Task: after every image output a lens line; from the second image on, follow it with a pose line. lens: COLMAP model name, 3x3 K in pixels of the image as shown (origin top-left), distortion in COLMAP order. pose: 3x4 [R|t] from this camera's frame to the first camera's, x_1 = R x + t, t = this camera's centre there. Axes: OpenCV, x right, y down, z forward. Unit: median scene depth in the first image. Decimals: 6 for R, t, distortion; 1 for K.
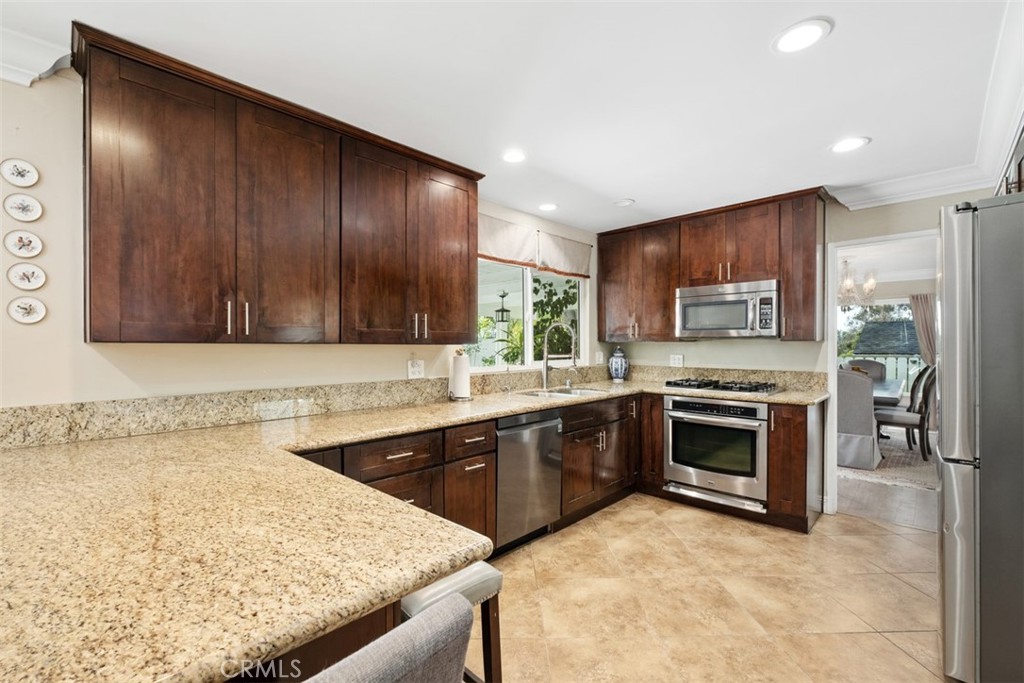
lens RADIAL K [[443.2, 0, 507.5], [0, 443.2, 348.3], [0, 0, 1]] dist [-0.005477, -0.000735]
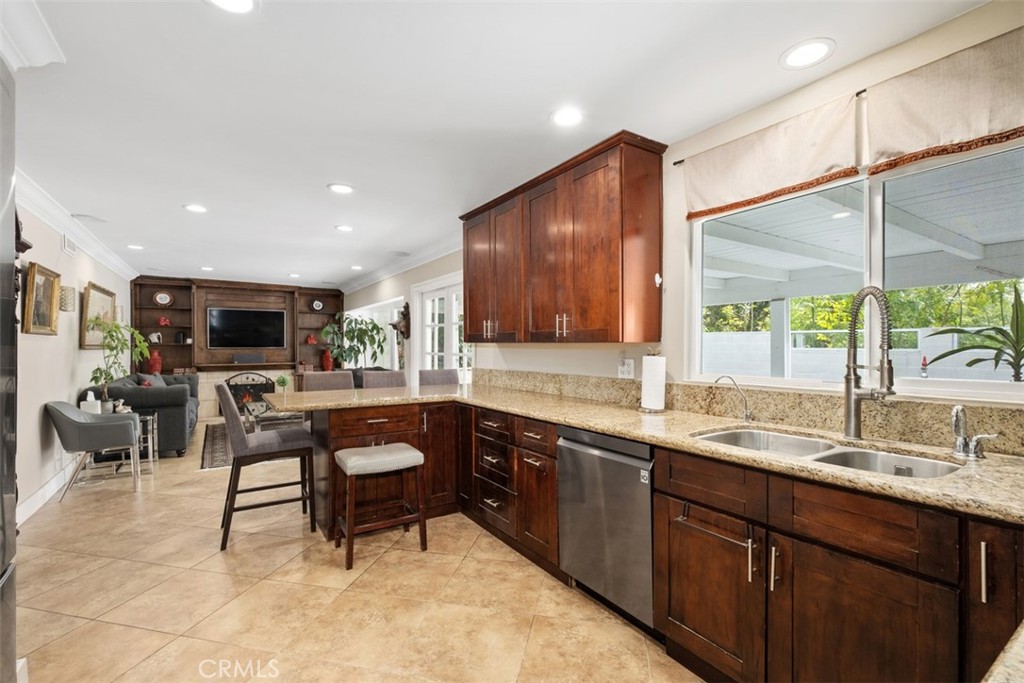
lens RADIAL K [[443.2, 0, 502.1], [0, 443.2, 349.3], [0, 0, 1]] dist [-0.005477, -0.000735]
pose [[-0.227358, 0.010080, -0.973759, 0.646963], [-0.003066, 0.999934, 0.011066, -0.003210], [0.973806, 0.005501, -0.227312, 0.804005]]
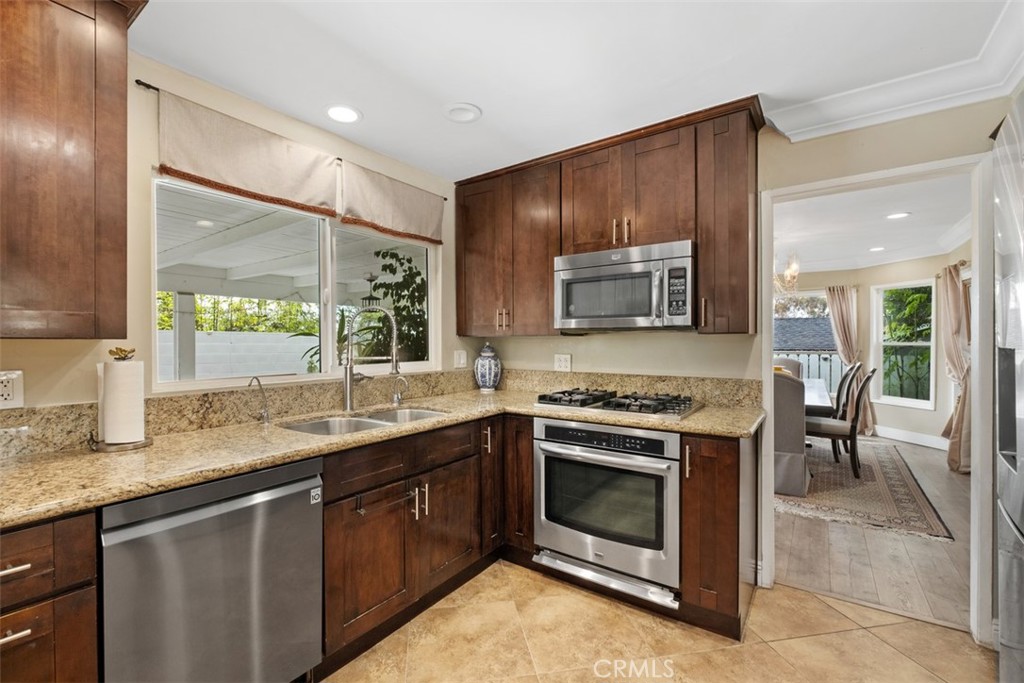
lens RADIAL K [[443.2, 0, 505.5], [0, 443.2, 342.0], [0, 0, 1]] dist [-0.005477, -0.000735]
pose [[0.988863, -0.001180, 0.148827, 0.225164], [0.002327, 0.999969, -0.007535, -0.000186], [-0.148813, 0.007797, 0.988835, 0.373854]]
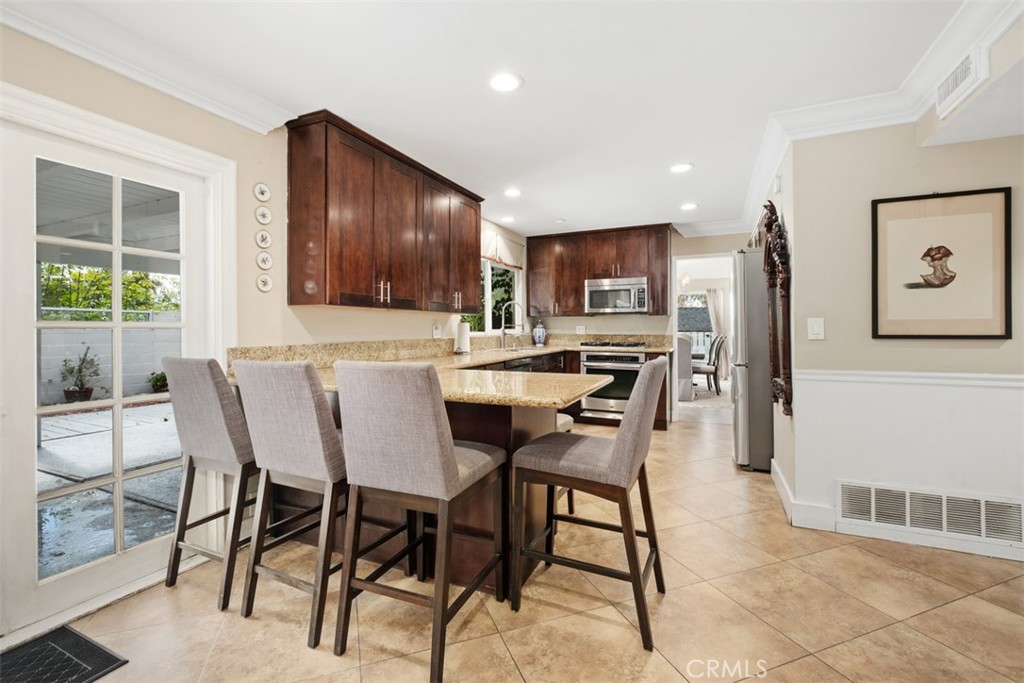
lens RADIAL K [[443.2, 0, 509.6], [0, 443.2, 323.2], [0, 0, 1]] dist [-0.005477, -0.000735]
pose [[0.943253, 0.003867, 0.332051, -0.381043], [0.002438, 0.999825, -0.018572, 0.039470], [-0.332065, 0.018327, 0.943079, -0.336917]]
